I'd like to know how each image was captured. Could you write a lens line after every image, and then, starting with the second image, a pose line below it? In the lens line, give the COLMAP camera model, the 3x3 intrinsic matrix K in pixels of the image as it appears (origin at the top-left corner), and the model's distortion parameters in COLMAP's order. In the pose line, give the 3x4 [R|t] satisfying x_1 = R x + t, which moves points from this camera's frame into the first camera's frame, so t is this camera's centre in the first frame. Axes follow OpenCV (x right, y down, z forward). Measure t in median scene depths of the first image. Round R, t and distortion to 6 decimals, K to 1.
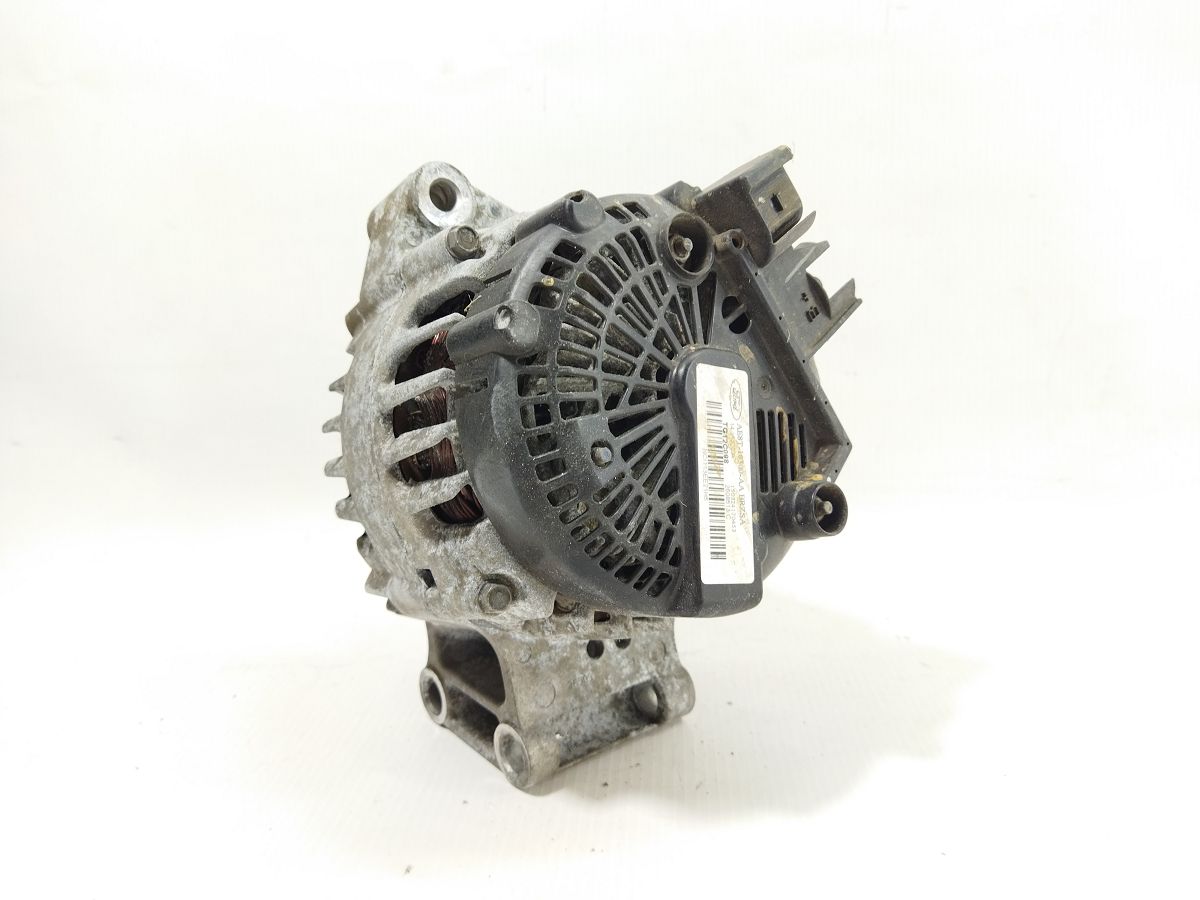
lens RADIAL K [[958.5, 0, 600.0], [0, 958.5, 450.0], [0, 0, 1]] dist [0.056528, -0.235031]
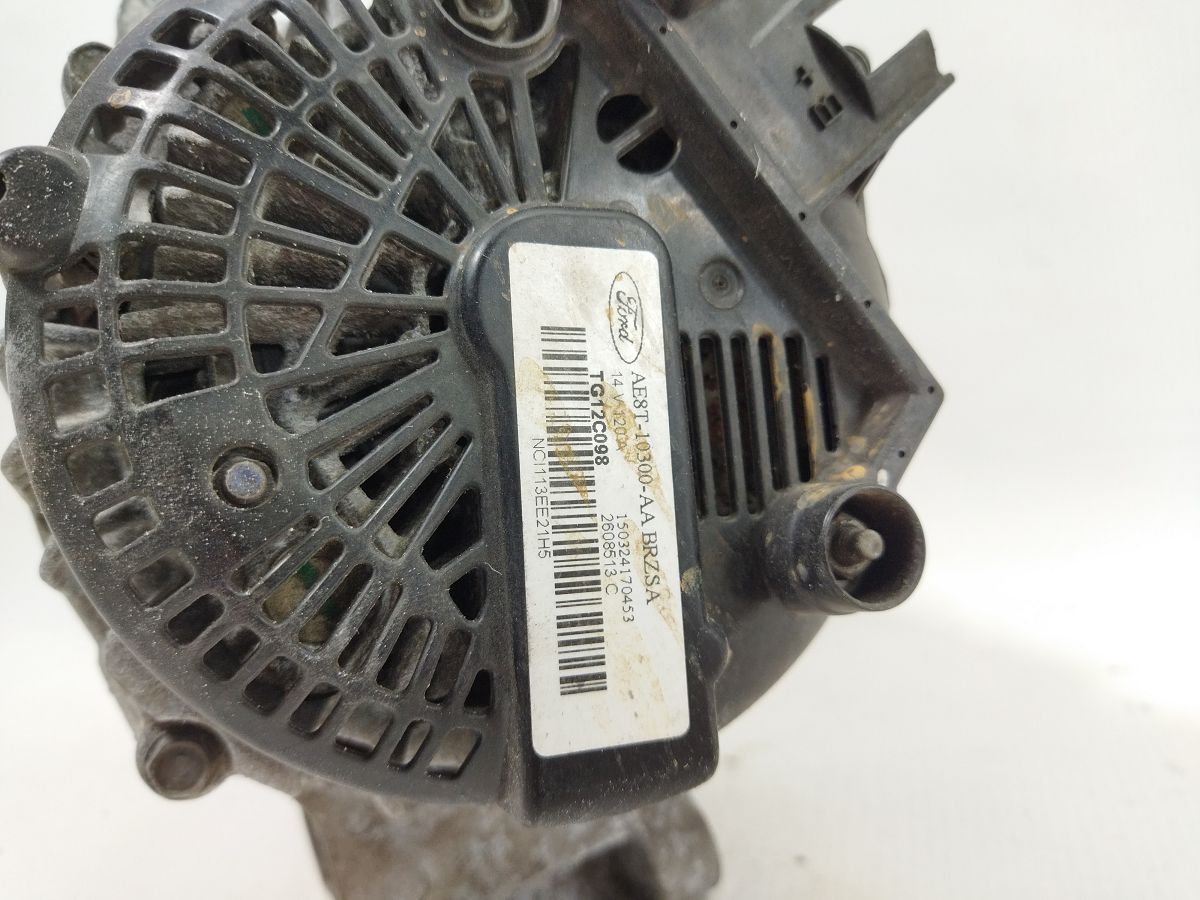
lens RADIAL K [[958.5, 0, 600.0], [0, 958.5, 450.0], [0, 0, 1]] dist [0.056528, -0.235031]
pose [[0.965776, -0.077780, -0.247443, 0.232988], [0.087890, 0.995676, 0.030063, -0.005948], [0.244035, -0.050781, 0.968436, 0.563617]]
